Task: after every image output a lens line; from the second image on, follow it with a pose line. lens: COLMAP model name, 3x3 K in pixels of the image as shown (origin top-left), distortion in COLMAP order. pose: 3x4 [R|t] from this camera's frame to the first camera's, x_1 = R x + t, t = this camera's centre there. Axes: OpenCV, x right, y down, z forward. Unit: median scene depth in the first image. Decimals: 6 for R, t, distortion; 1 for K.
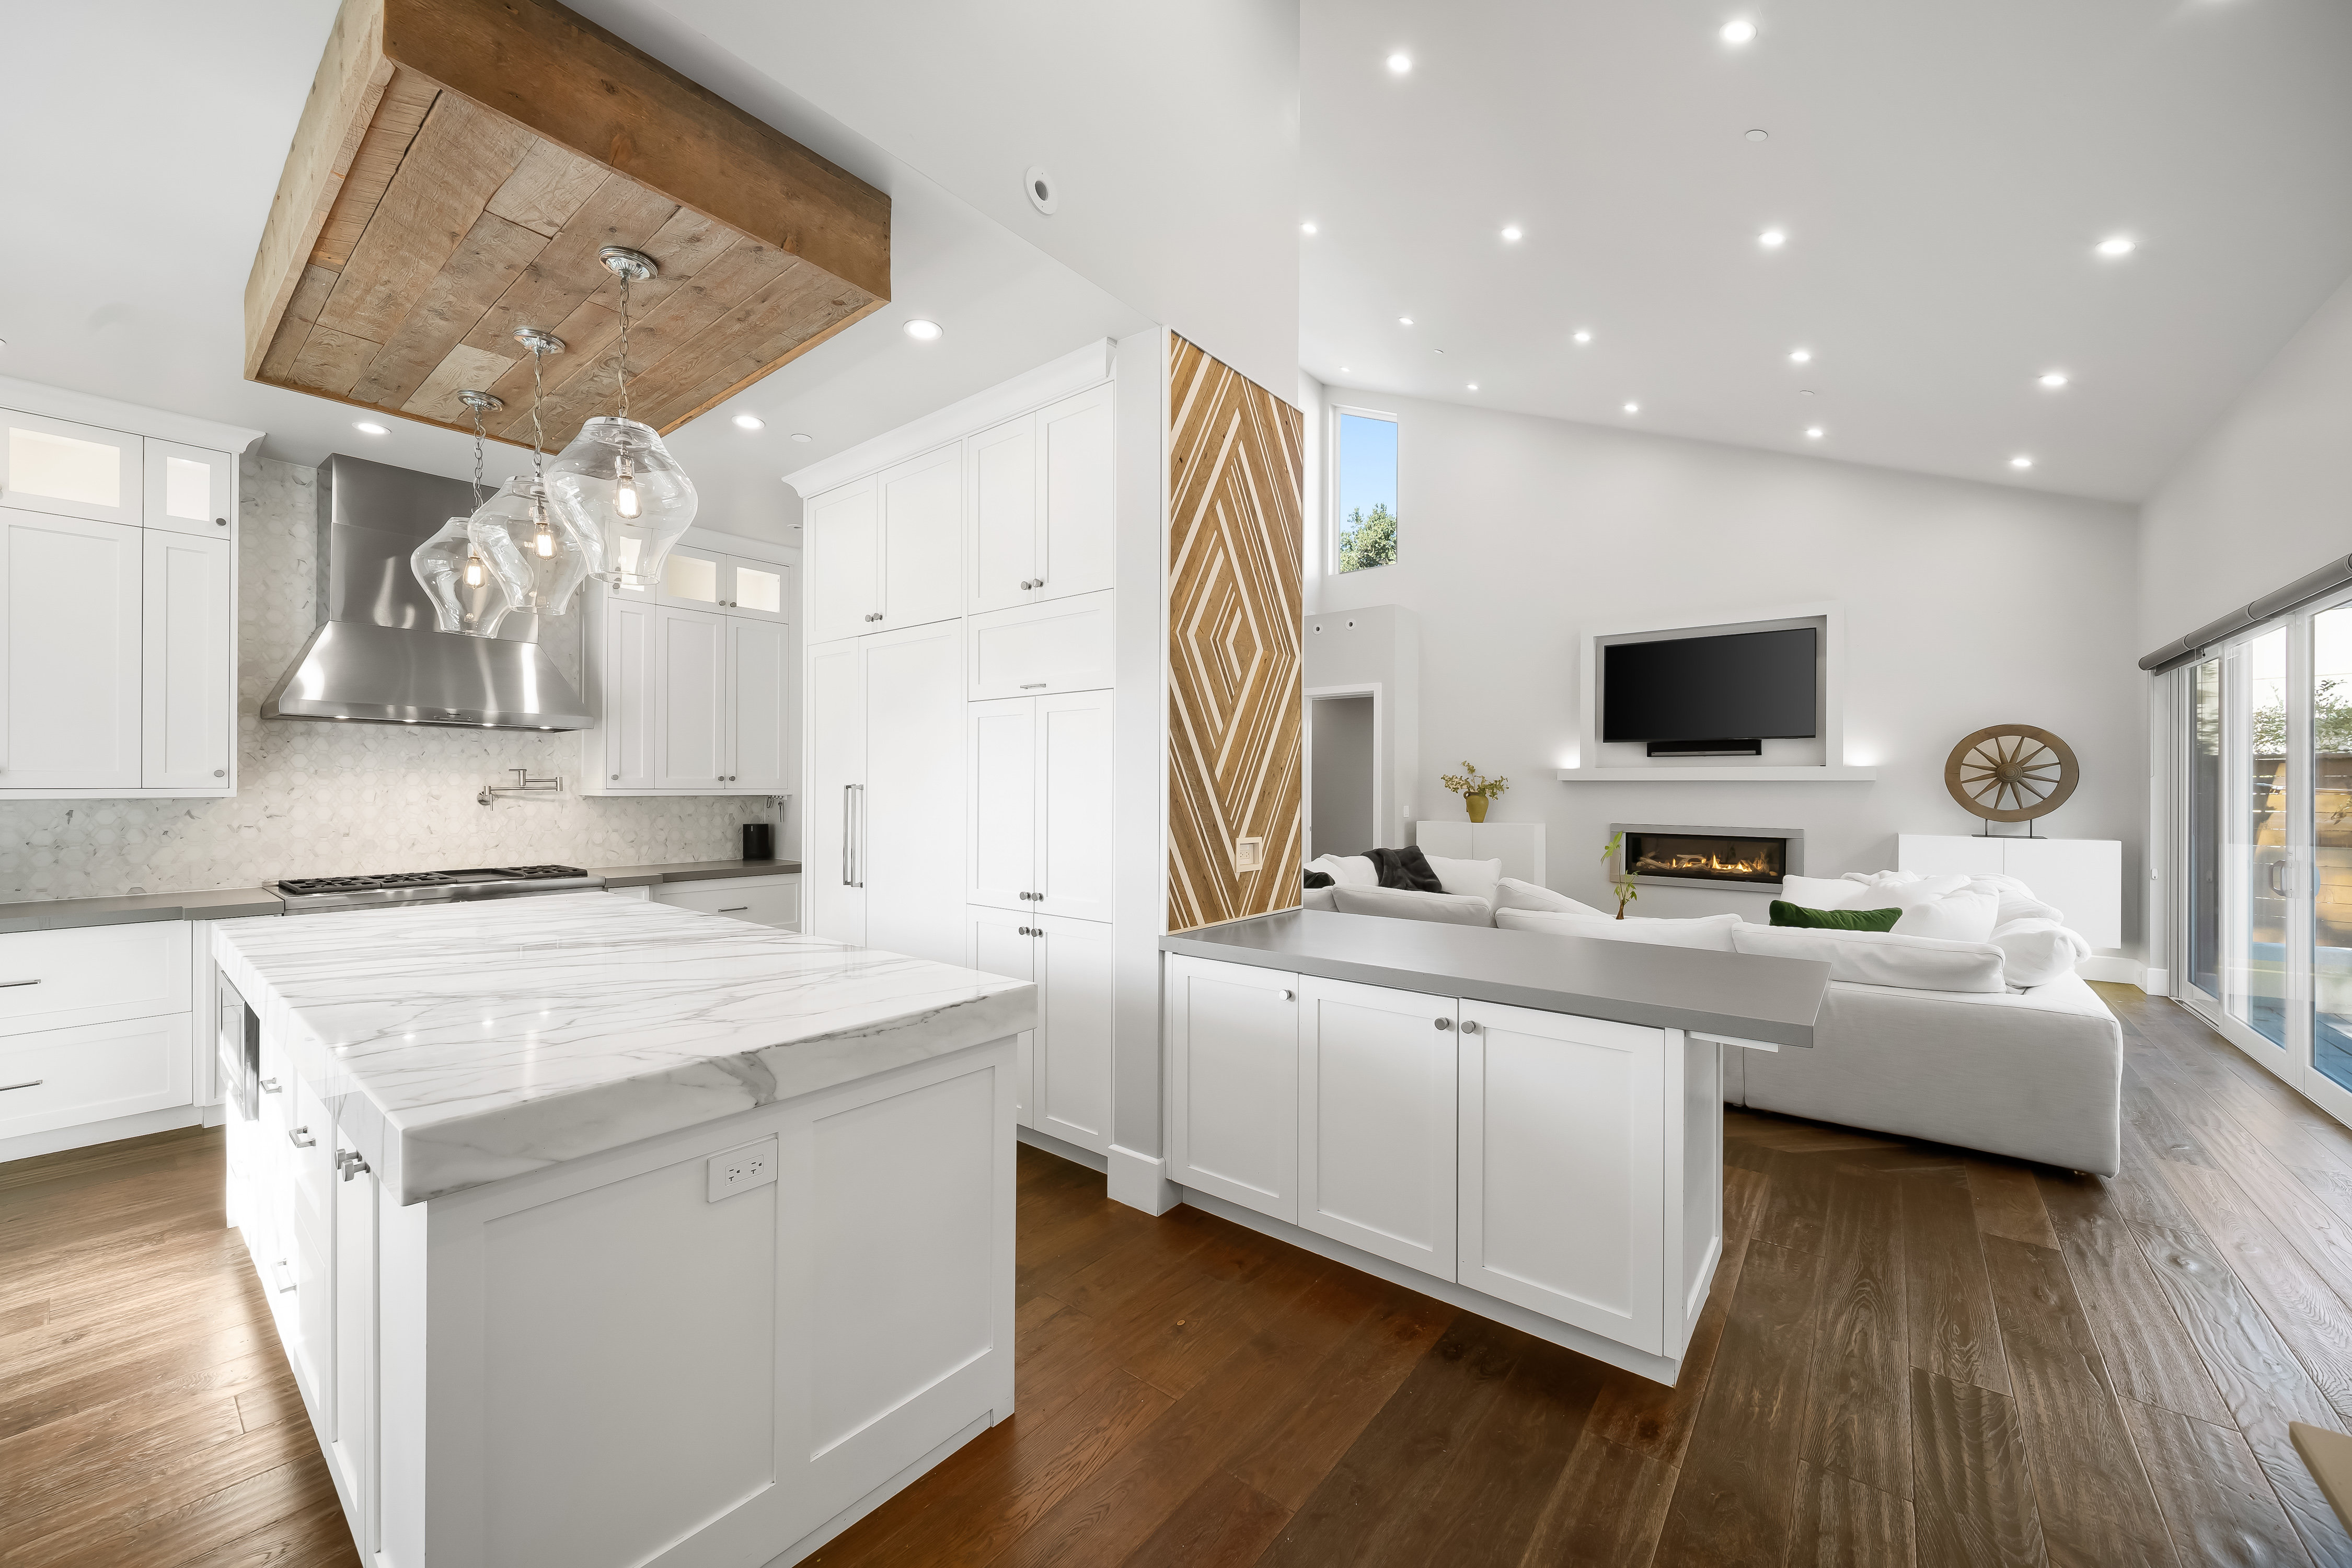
lens RADIAL K [[871.9, 0, 1166.3], [0, 871.9, 788.2], [0, 0, 1]] dist [-0.001191, -0.000071]
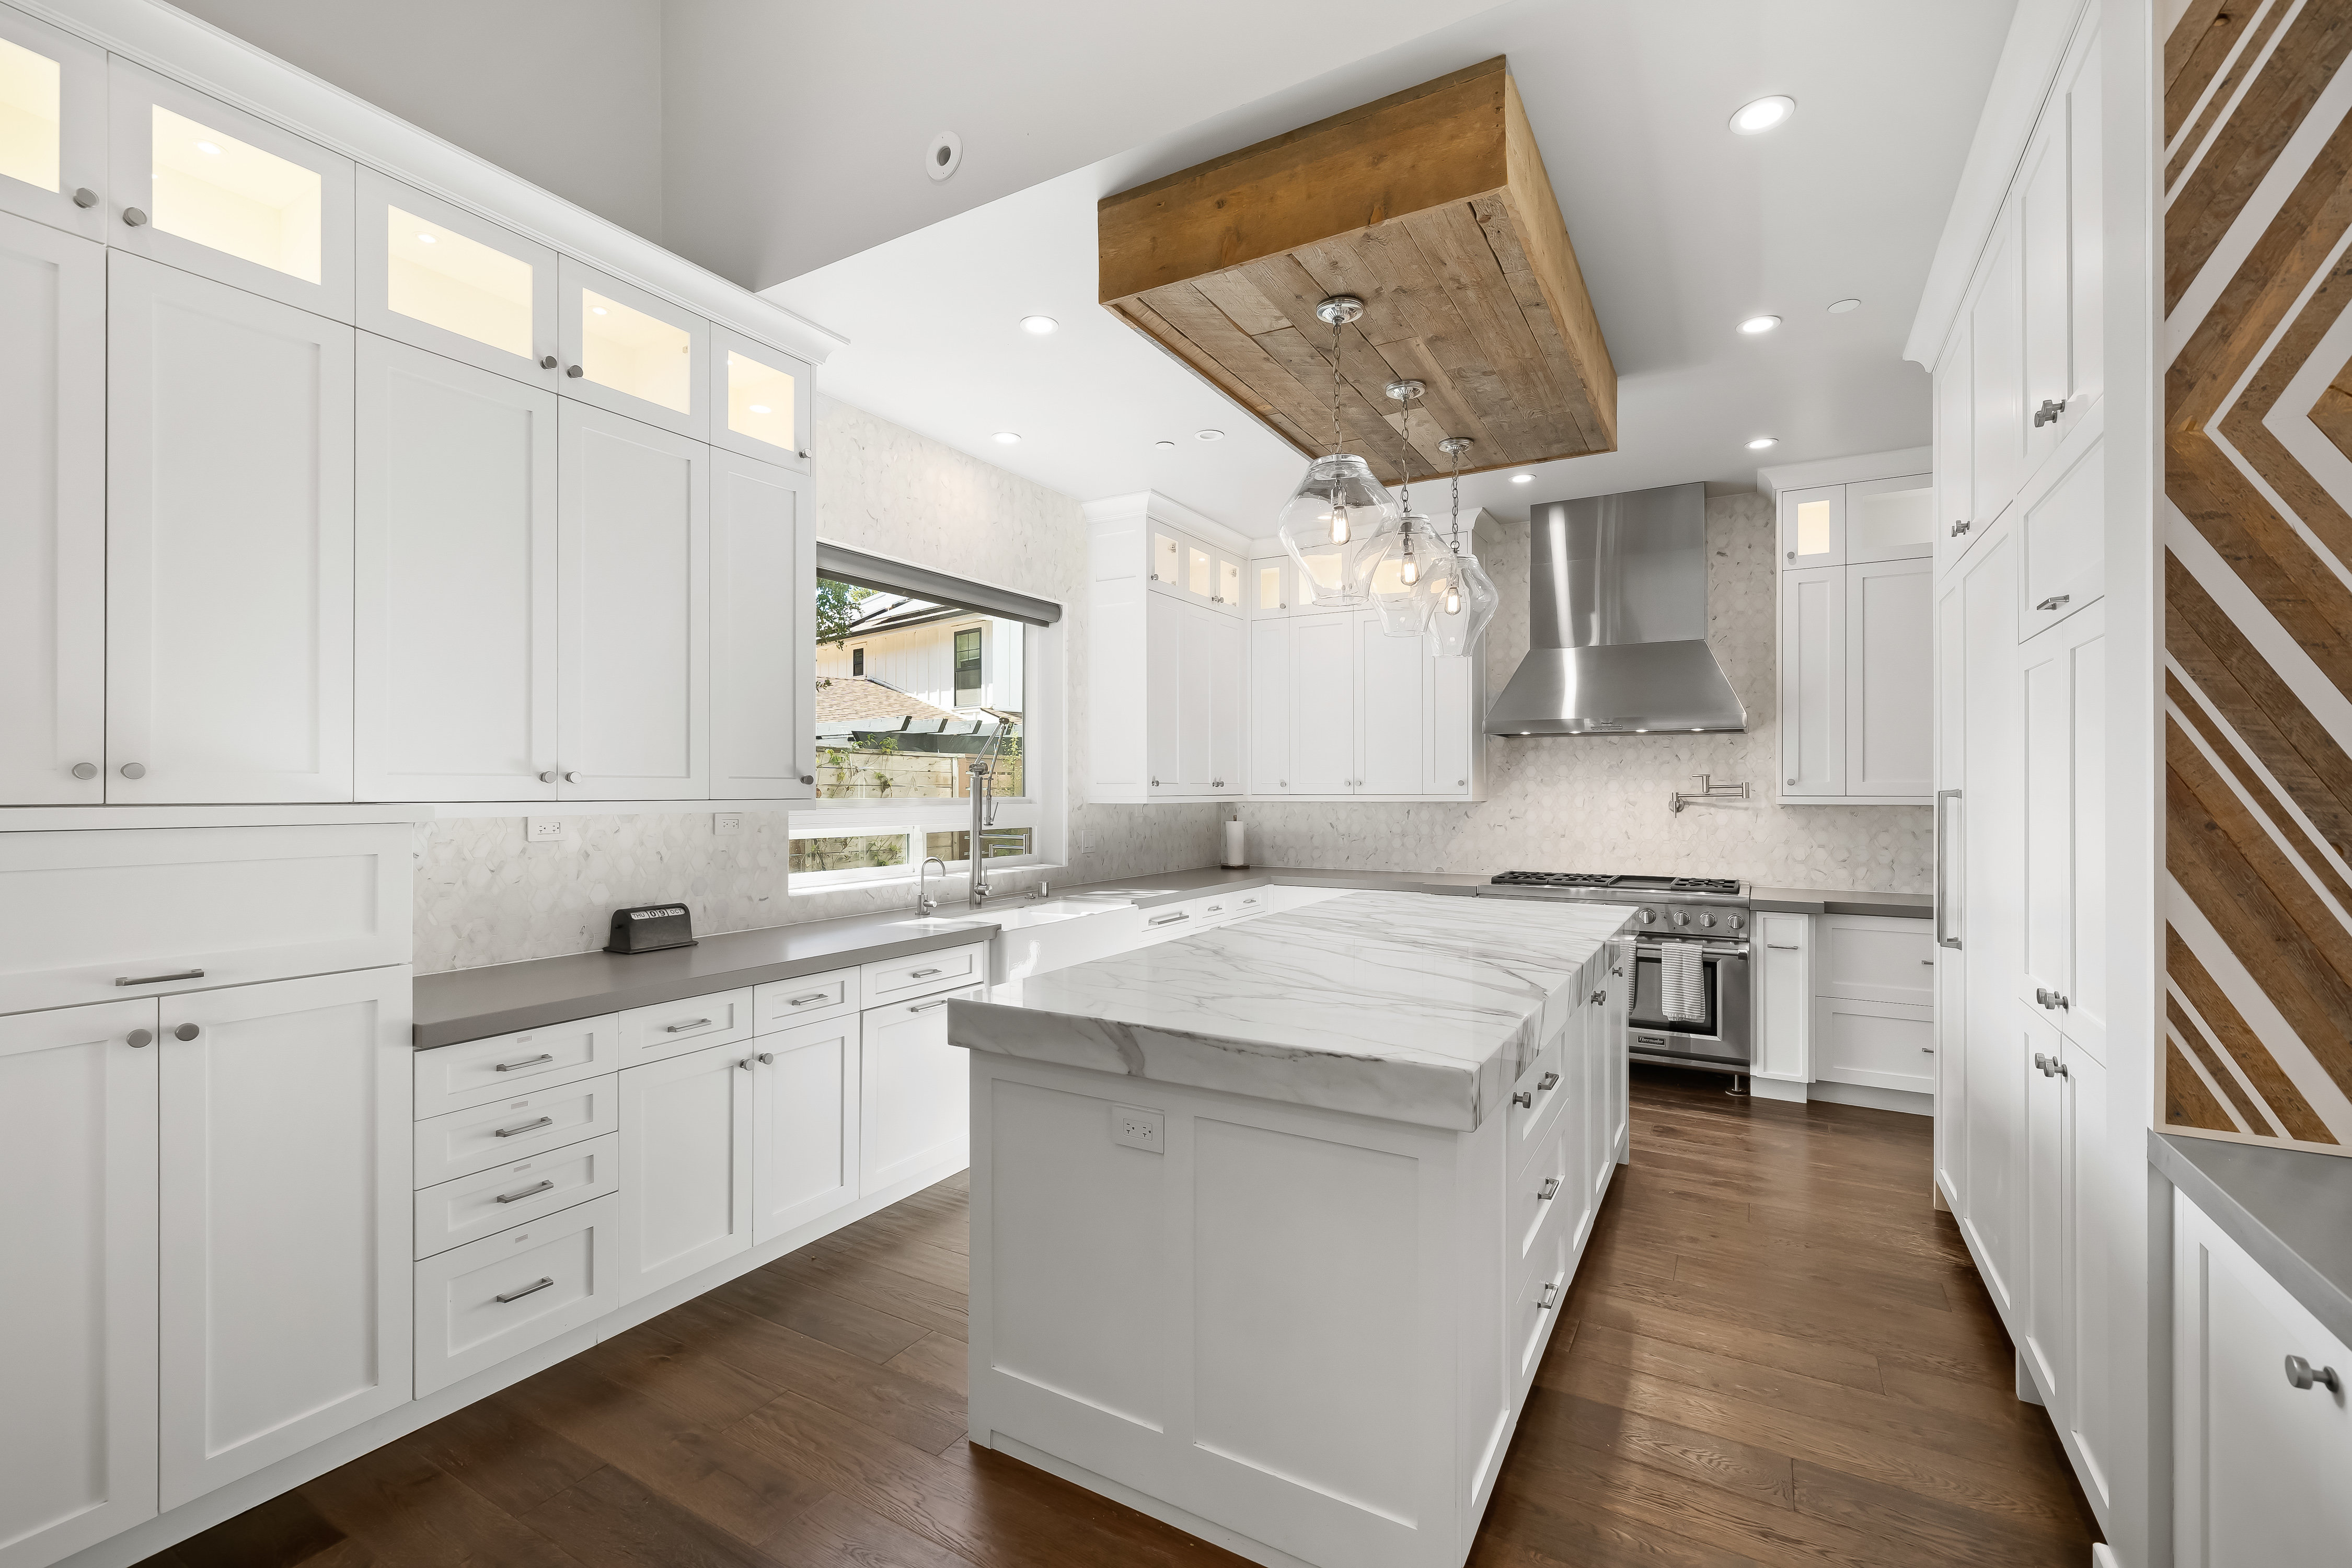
lens RADIAL K [[1020.3, 0, 1157.3], [0, 1020.3, 787.5], [0, 0, 1]] dist [-0.000692, -0.000687]
pose [[0.151171, -0.005993, -0.988489, 0.372430], [-0.002113, 0.999977, -0.006386, 0.000250], [0.988505, 0.003054, 0.151155, 0.366678]]
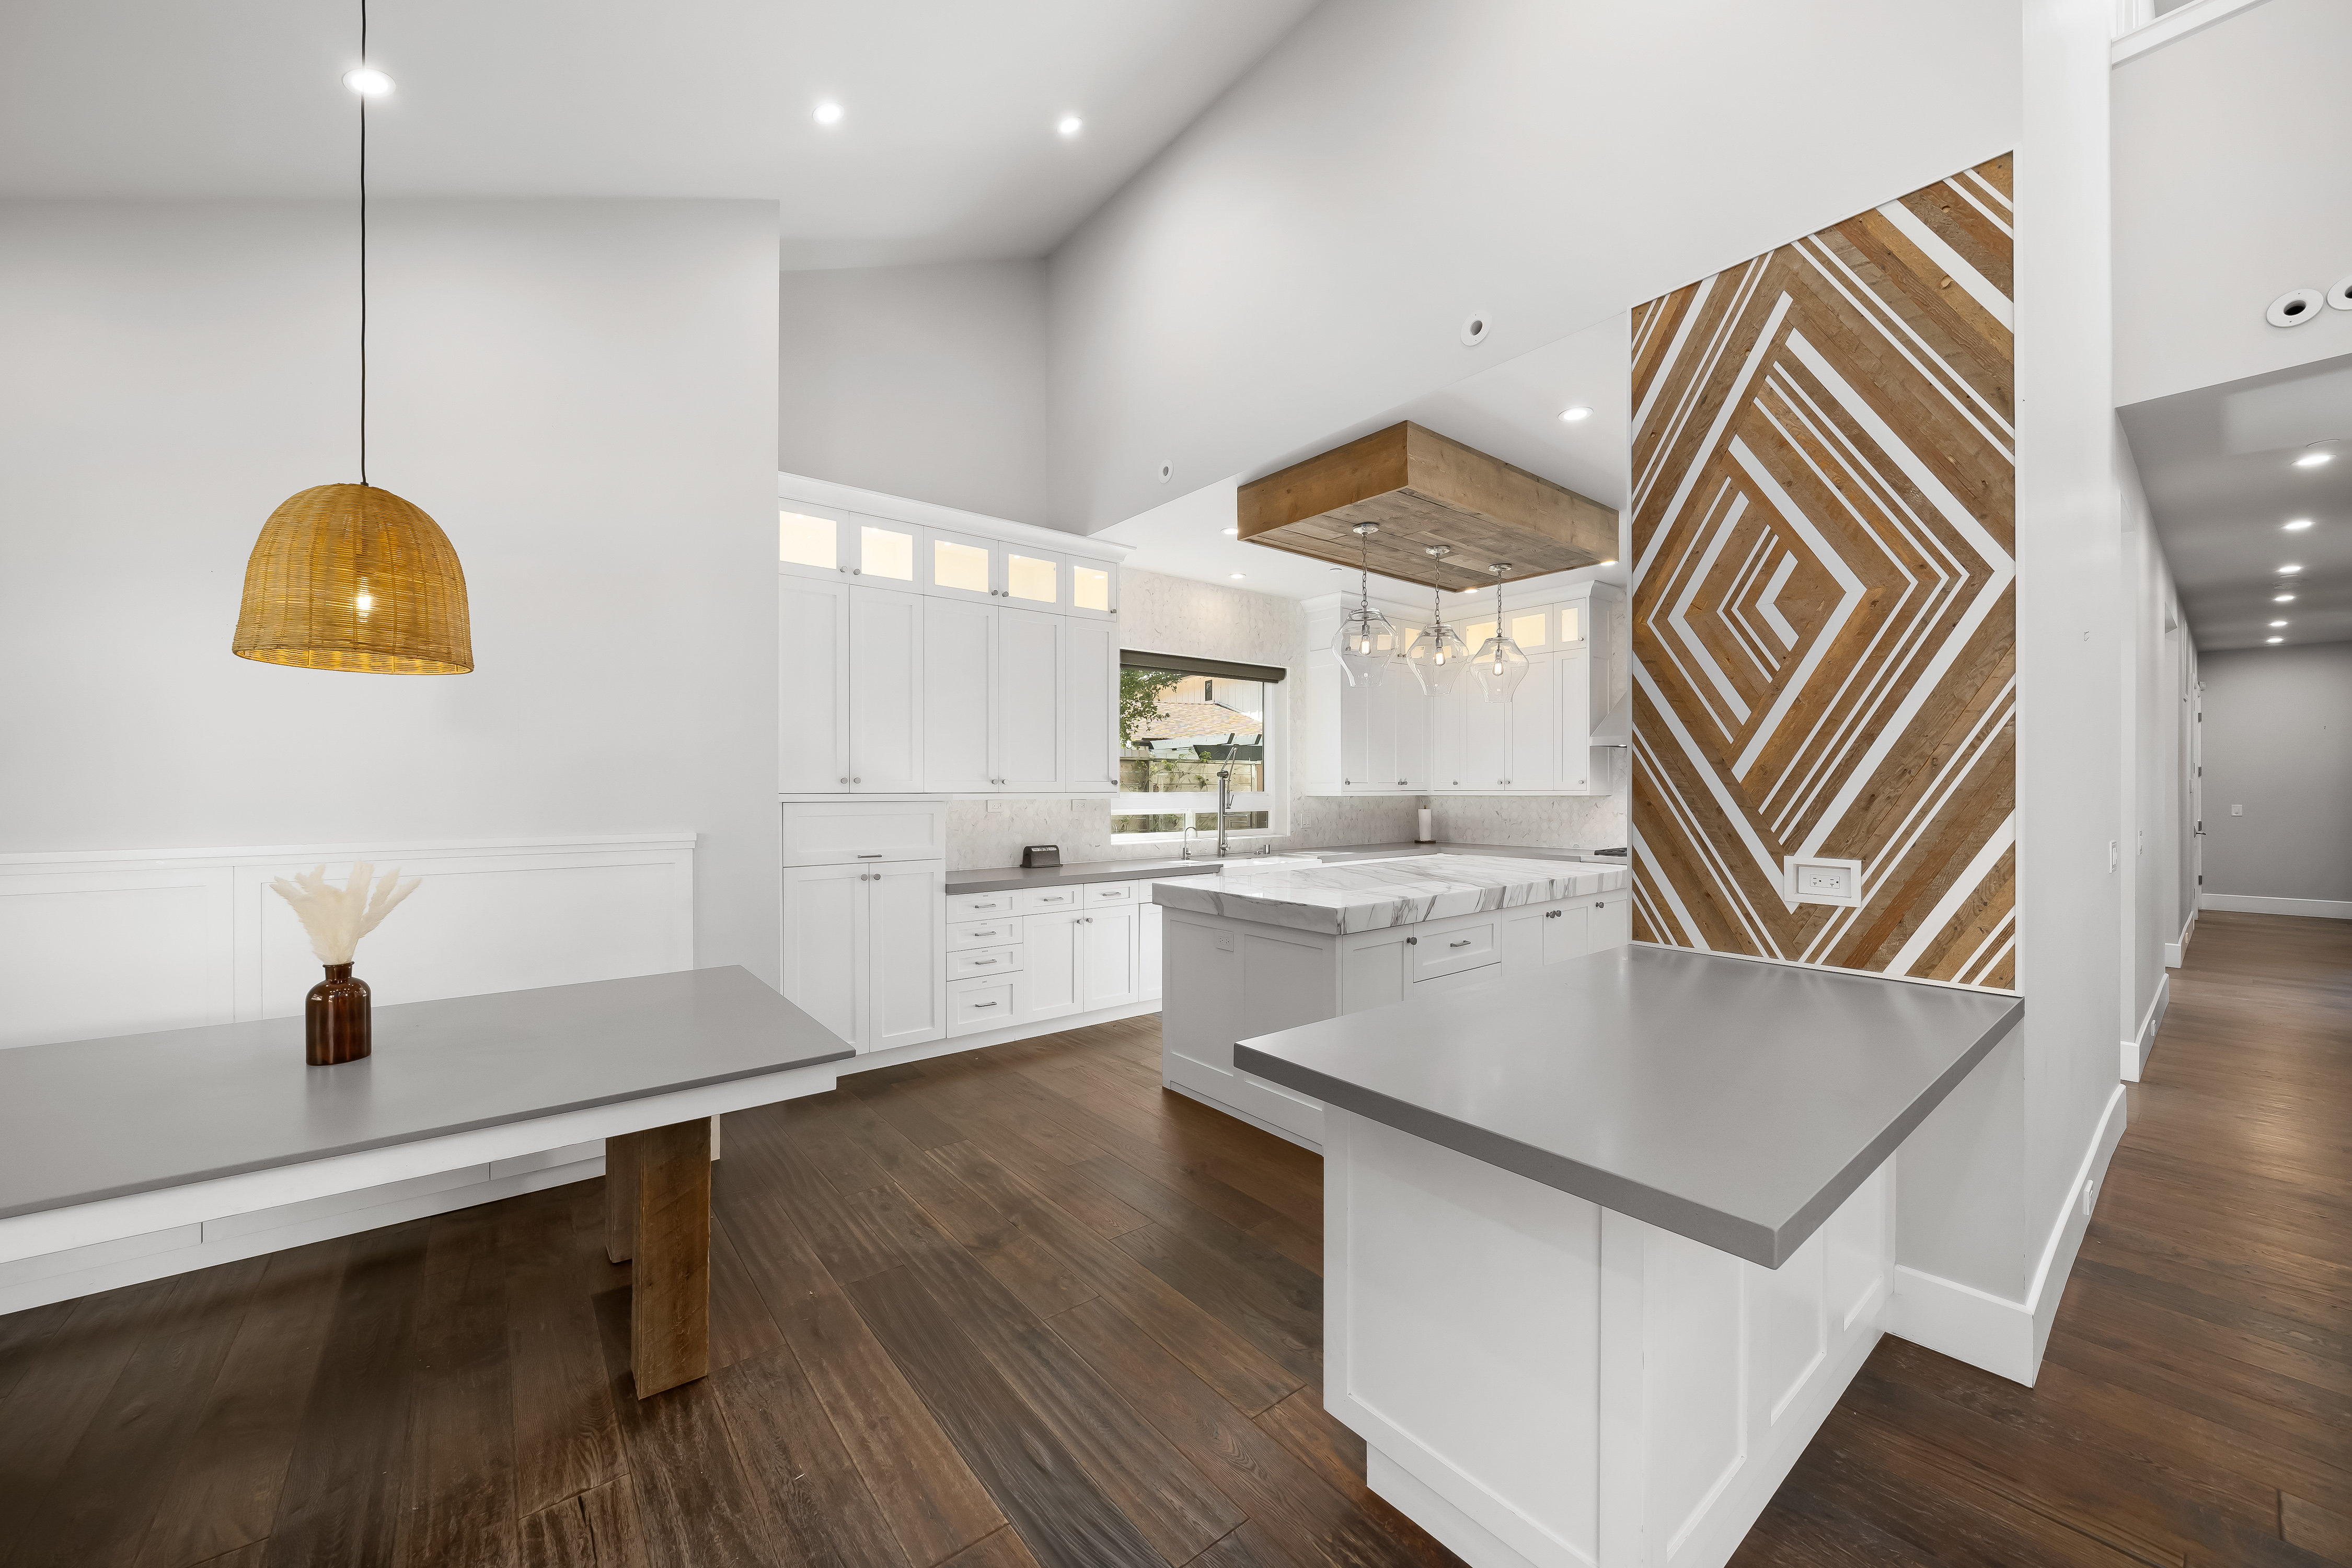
lens RADIAL K [[871.9, 0, 1166.3], [0, 871.9, 788.2], [0, 0, 1]] dist [-0.001191, -0.000071]
pose [[-0.203889, -0.002271, -0.978991, 0.899354], [-0.002267, 0.999996, -0.001847, 0.001058], [0.978991, 0.001843, -0.203893, 0.601216]]
